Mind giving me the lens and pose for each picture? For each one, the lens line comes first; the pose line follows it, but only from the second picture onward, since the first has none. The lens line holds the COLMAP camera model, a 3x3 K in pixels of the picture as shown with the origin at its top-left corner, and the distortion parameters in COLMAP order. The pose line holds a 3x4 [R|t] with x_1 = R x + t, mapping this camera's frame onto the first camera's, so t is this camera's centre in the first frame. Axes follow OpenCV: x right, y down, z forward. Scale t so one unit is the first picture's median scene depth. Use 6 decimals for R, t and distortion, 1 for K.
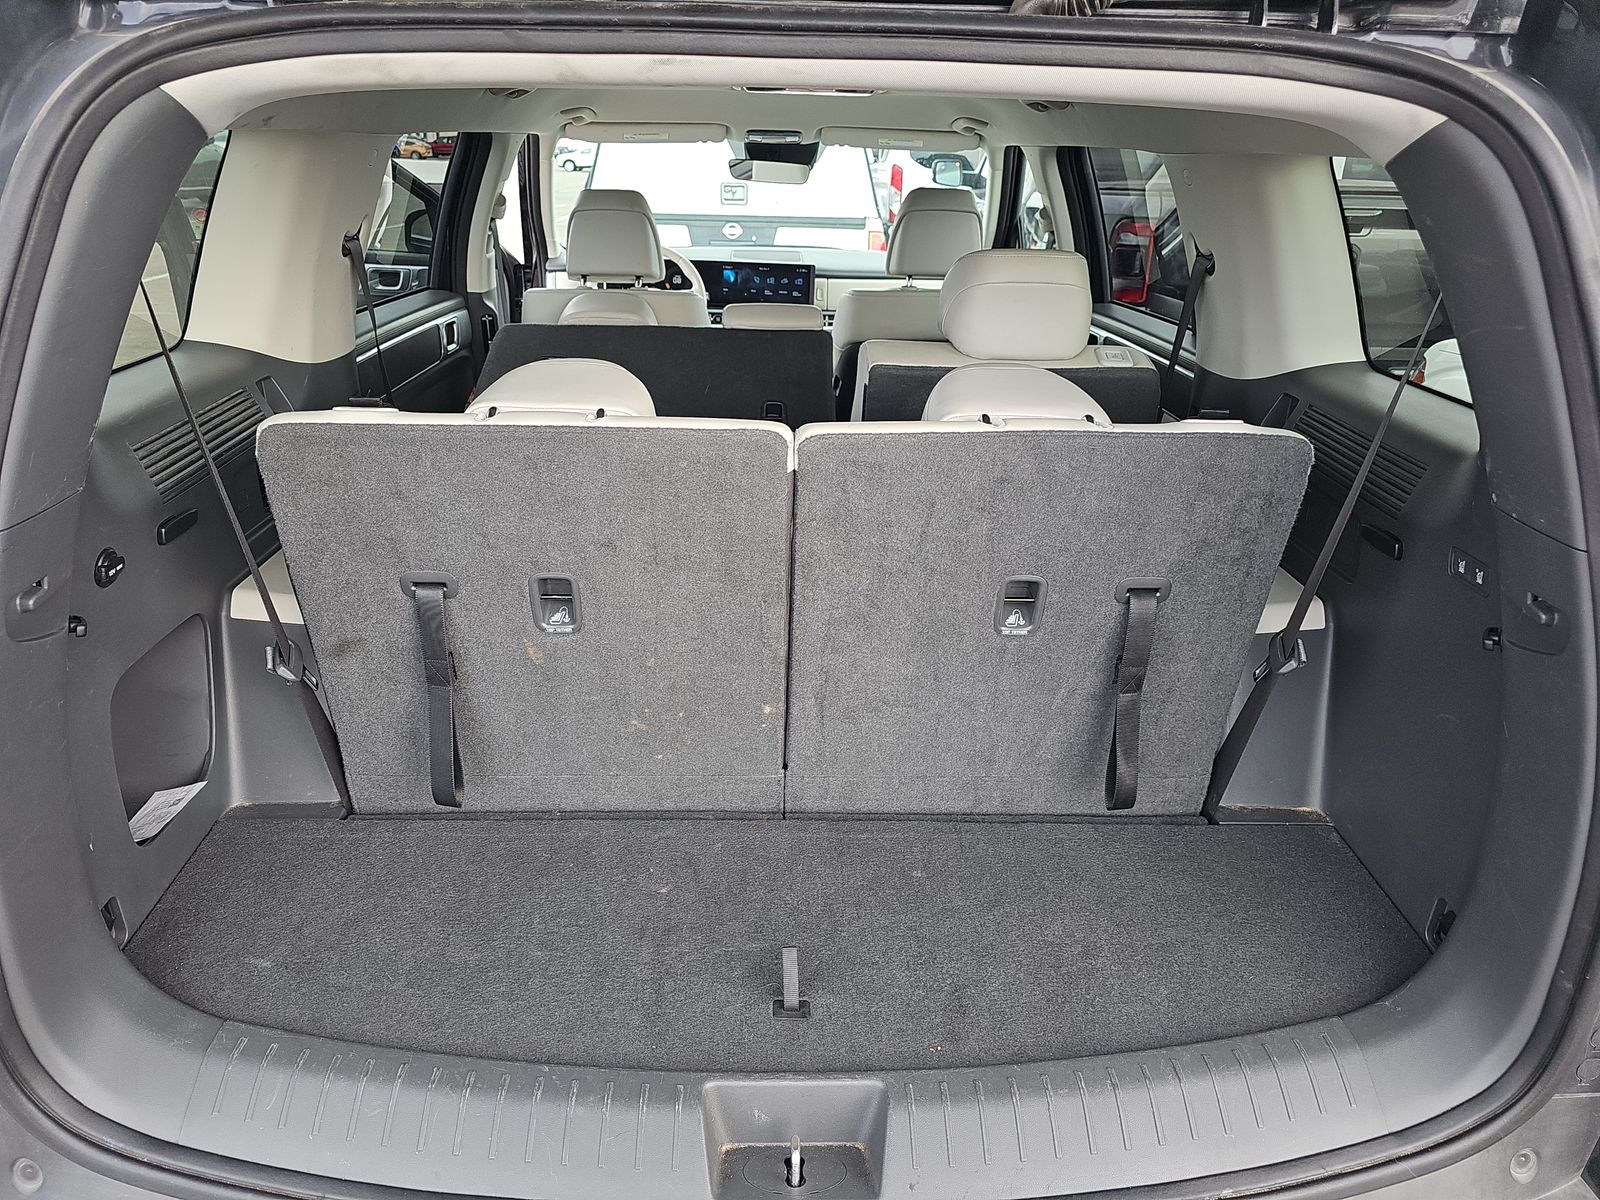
lens RADIAL K [[1065.4, 0, 809.0], [0, 1065.4, 590.3], [0, 0, 1]] dist [0.013180, -0.016031]
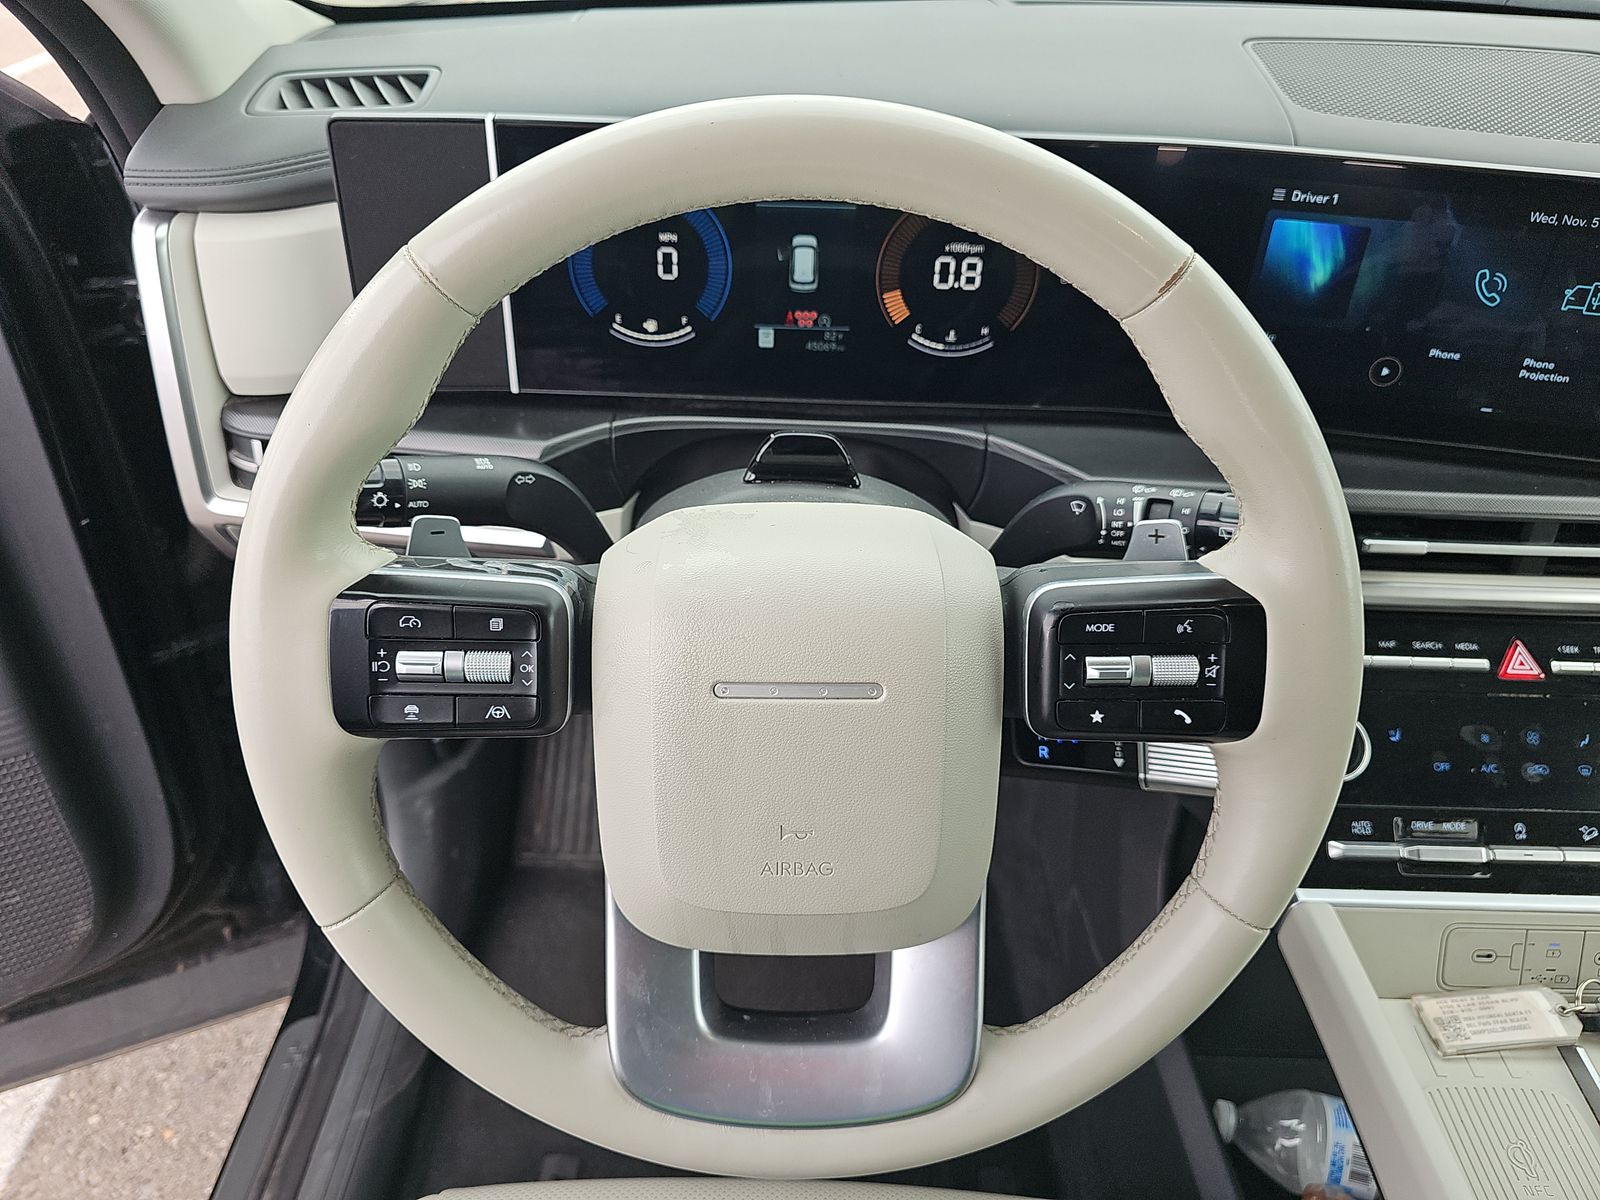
lens RADIAL K [[1065.4, 0, 796.7], [0, 1065.4, 600.5], [0, 0, 1]] dist [0.013180, -0.016031]
pose [[0.998666, 0.029436, -0.042415, -0.139987], [-0.016596, 0.960967, 0.276164, -0.288531], [0.048889, -0.275091, 0.960174, 0.836543]]
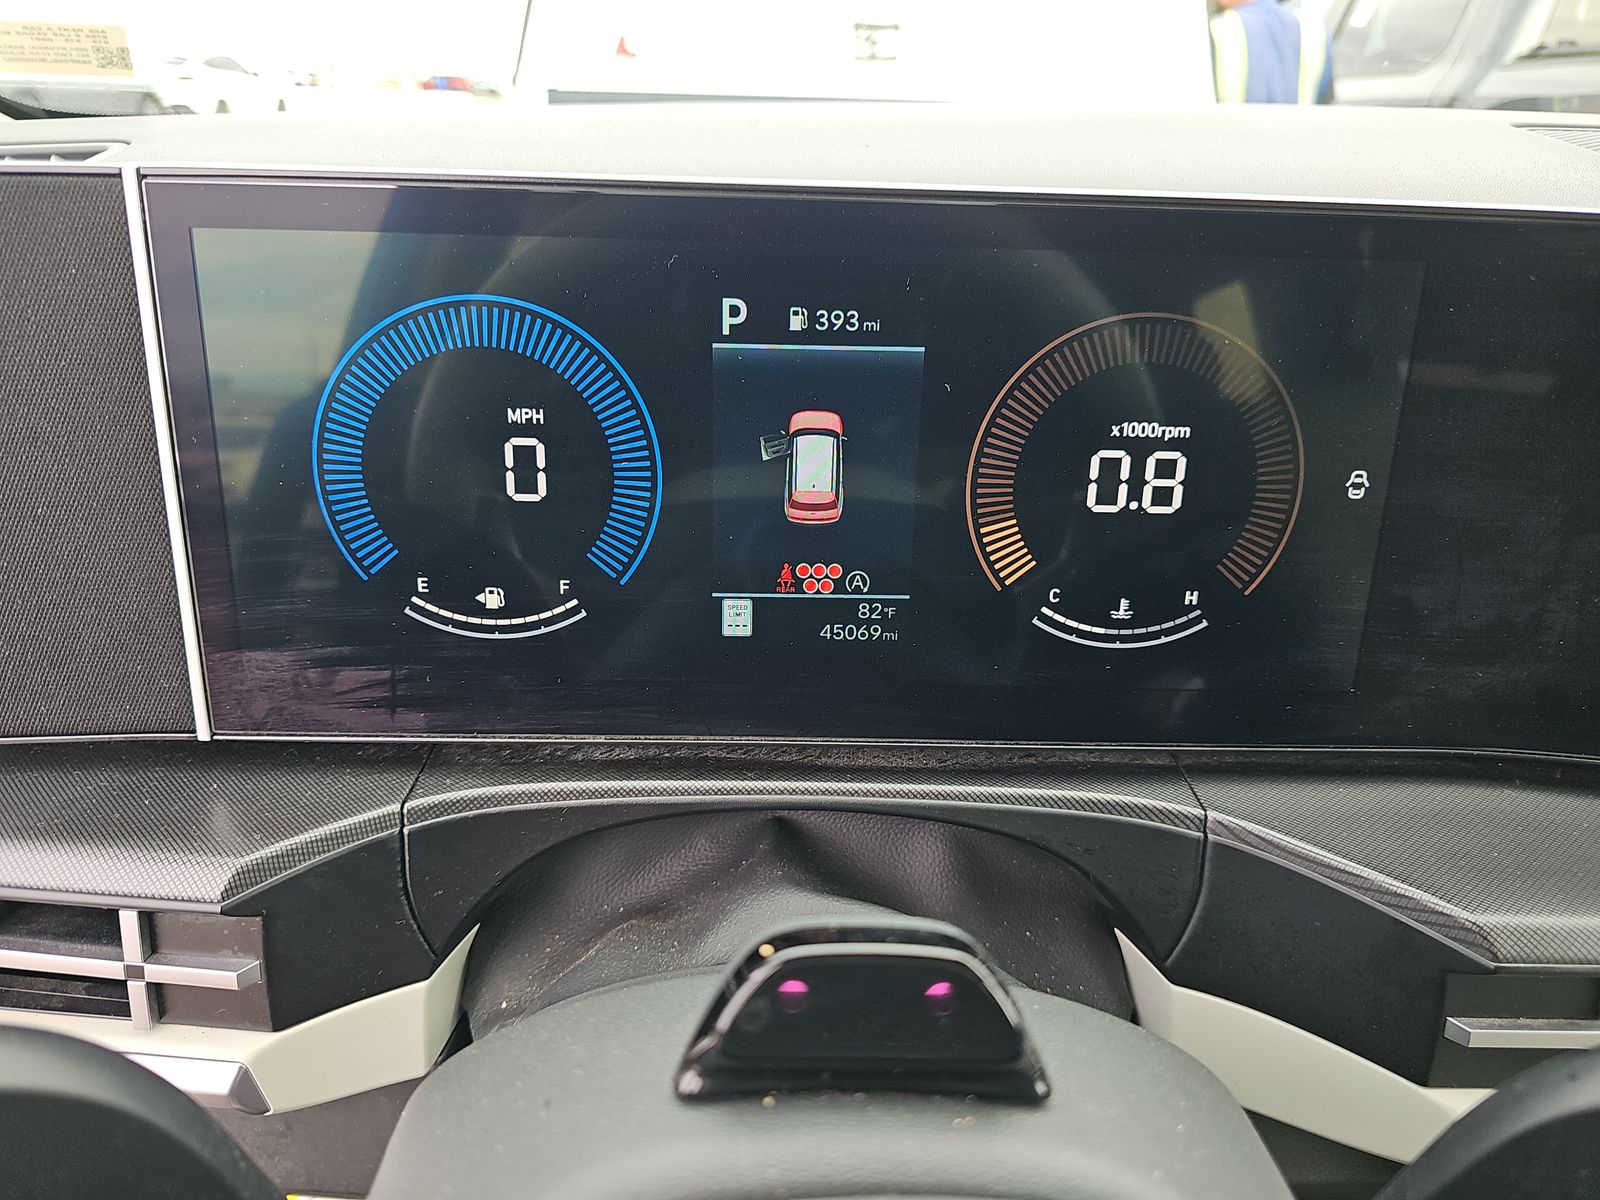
lens RADIAL K [[1065.4, 0, 807.0], [0, 1065.4, 602.0], [0, 0, 1]] dist [0.013180, -0.016031]
pose [[0.999957, 0.001904, -0.009067, -0.146975], [-0.001491, 0.998971, 0.045325, -0.286727], [0.009144, -0.045309, 0.998931, 0.927129]]
